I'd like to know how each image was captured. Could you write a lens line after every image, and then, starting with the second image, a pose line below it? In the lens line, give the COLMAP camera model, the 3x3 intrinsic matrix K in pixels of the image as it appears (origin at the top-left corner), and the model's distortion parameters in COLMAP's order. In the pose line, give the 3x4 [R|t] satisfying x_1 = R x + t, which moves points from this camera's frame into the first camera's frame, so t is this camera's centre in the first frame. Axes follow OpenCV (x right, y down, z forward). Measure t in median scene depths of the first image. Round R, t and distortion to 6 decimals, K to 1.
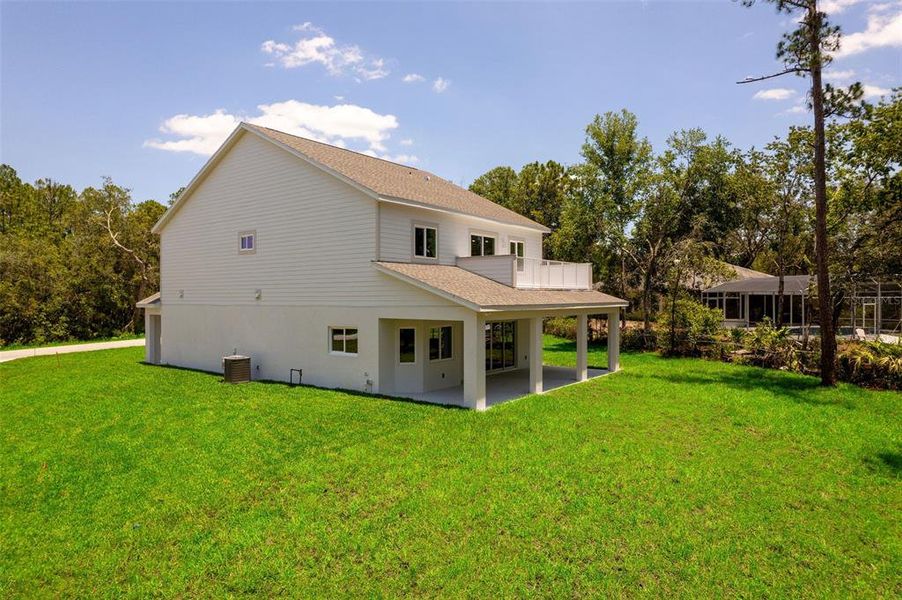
lens RADIAL K [[575.0, 0, 455.5], [0, 575.0, 299.1], [0, 0, 1]] dist [-0.062441, 0.052978]
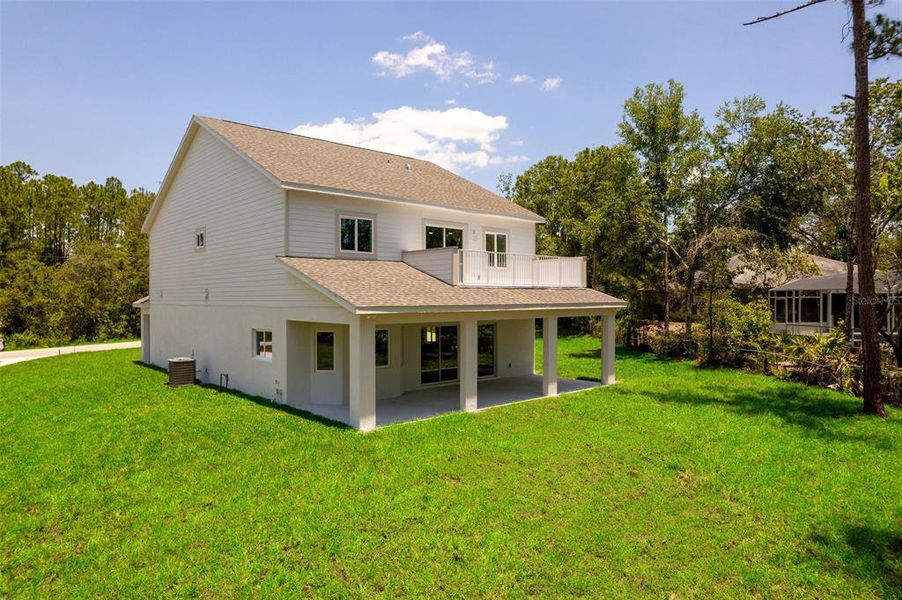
lens RADIAL K [[575.0, 0, 453.1], [0, 575.0, 295.6], [0, 0, 1]] dist [-0.062441, 0.052978]
pose [[0.980804, -0.001350, -0.194992, 0.206156], [0.000312, 0.999986, -0.005356, 0.000008], [0.194997, 0.005193, 0.980790, 0.122042]]
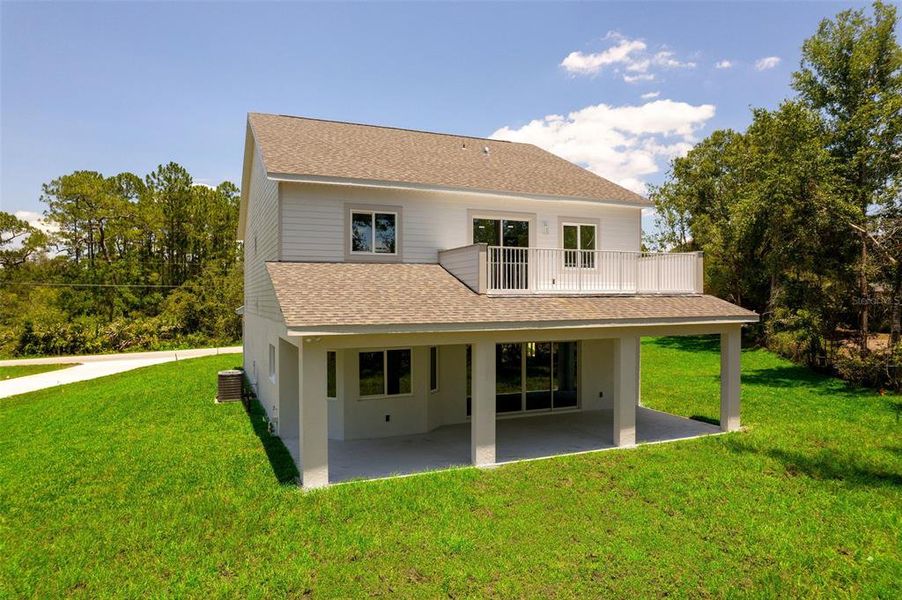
lens RADIAL K [[575.0, 0, 452.5], [0, 575.0, 303.5], [0, 0, 1]] dist [-0.062441, 0.052978]
pose [[0.861799, 0.002778, -0.507243, 0.311198], [0.001261, 0.999970, 0.007619, -0.010971], [0.507249, -0.007206, 0.861770, 0.325025]]
